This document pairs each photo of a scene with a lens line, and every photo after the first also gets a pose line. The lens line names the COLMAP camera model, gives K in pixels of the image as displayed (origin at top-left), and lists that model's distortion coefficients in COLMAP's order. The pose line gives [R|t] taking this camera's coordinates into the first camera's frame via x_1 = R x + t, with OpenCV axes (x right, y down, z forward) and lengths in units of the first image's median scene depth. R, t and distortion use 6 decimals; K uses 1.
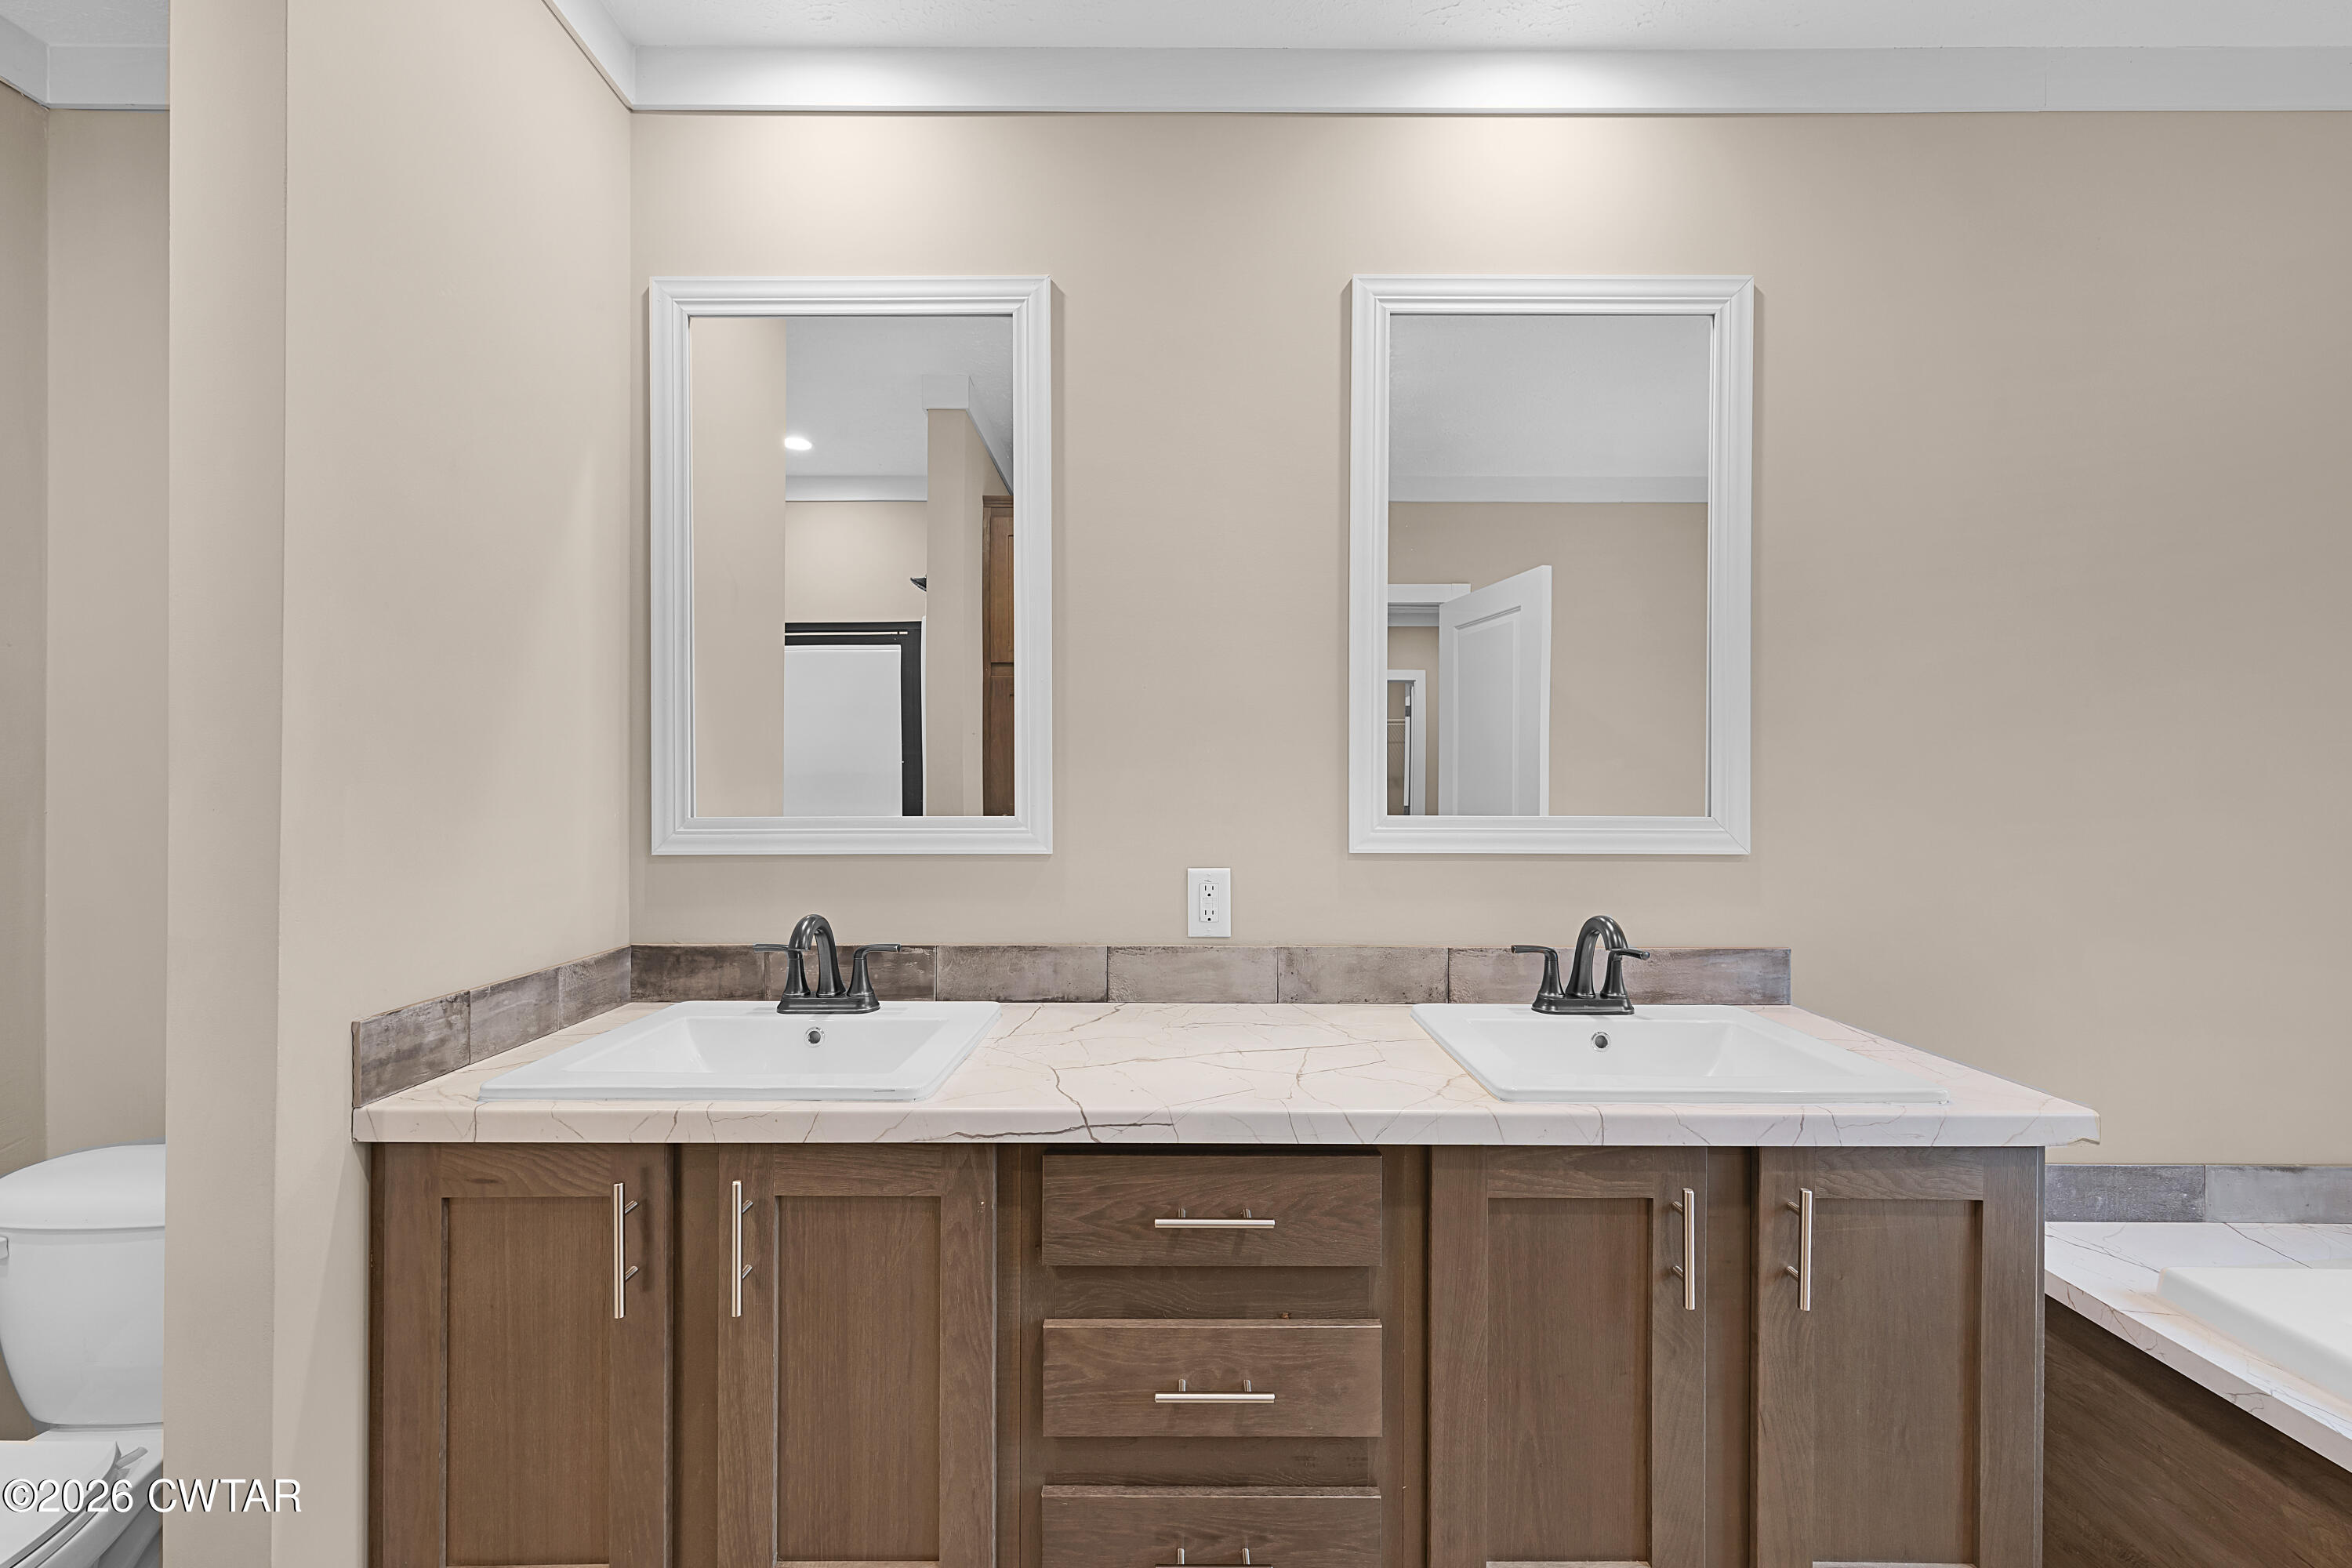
lens RADIAL K [[953.8, 0, 1181.8], [0, 953.8, 792.3], [0, 0, 1]] dist [-0.001692, -0.000039]
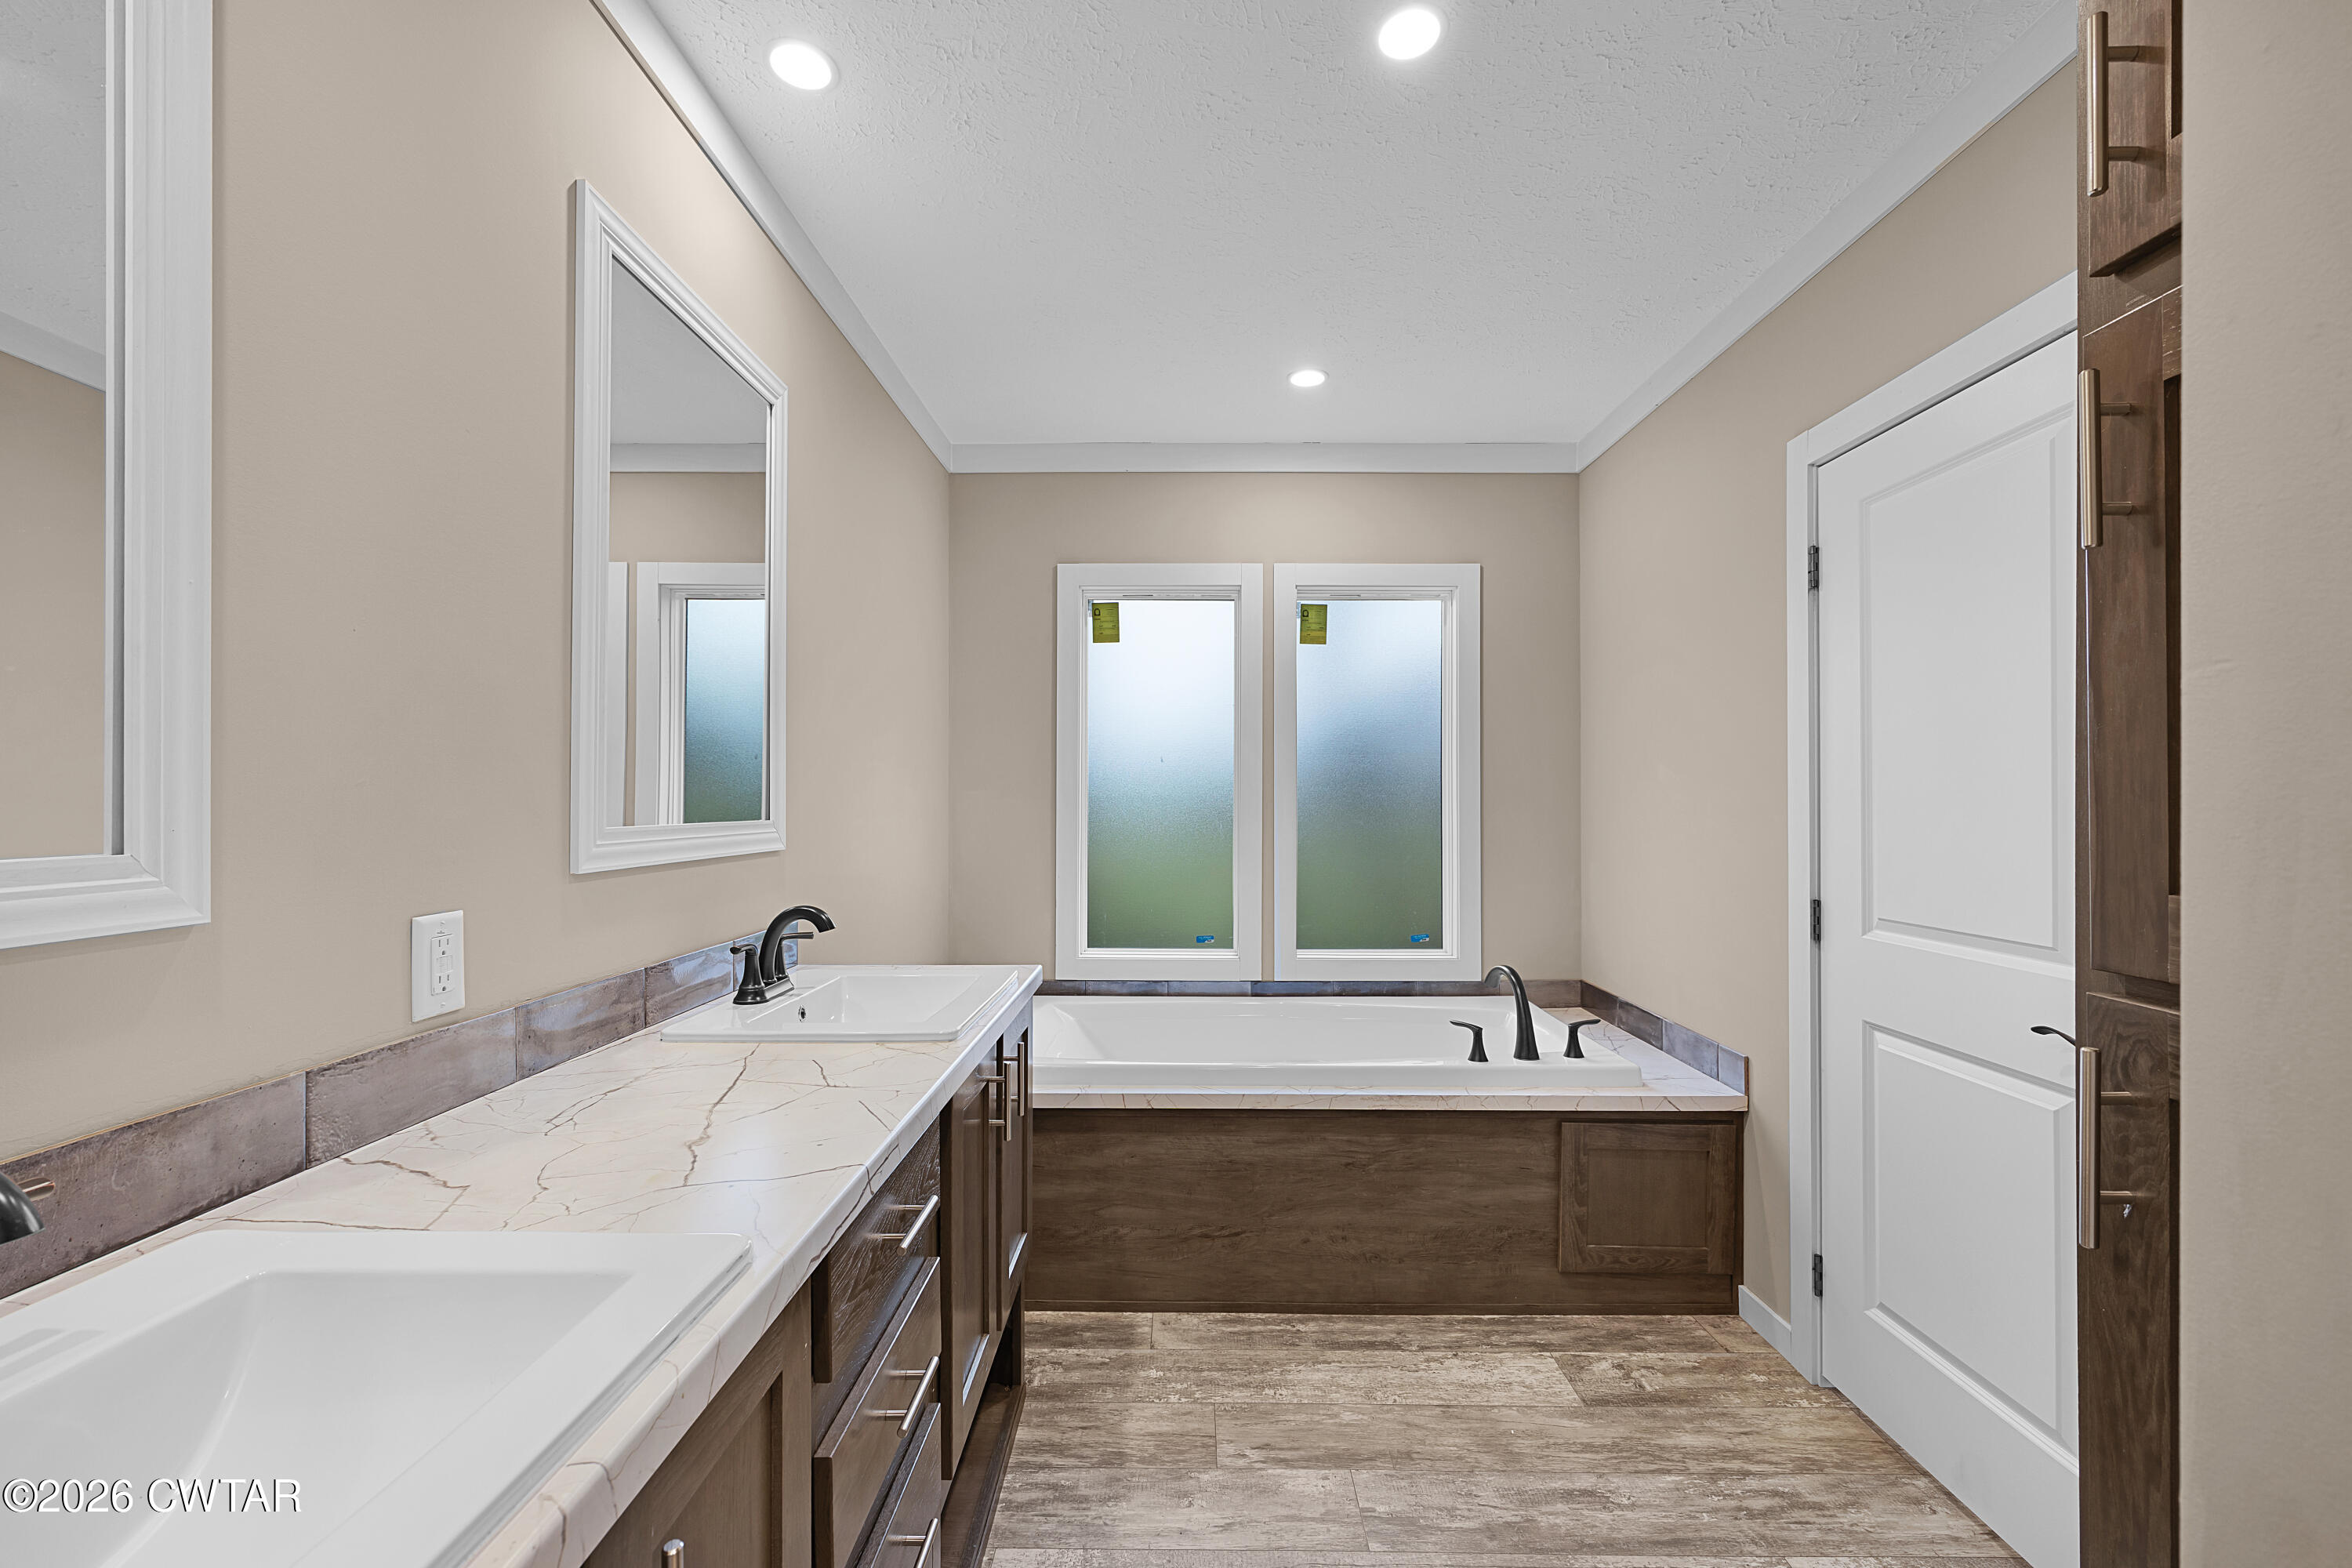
lens RADIAL K [[946.8, 0, 1180.4], [0, 946.8, 797.4], [0, 0, 1]] dist [0.000688, 0.000076]
pose [[0.026192, -0.002657, 0.999653, -0.633439], [0.004032, 0.999989, 0.002552, -0.002147], [-0.999649, 0.003964, 0.026203, 0.459848]]
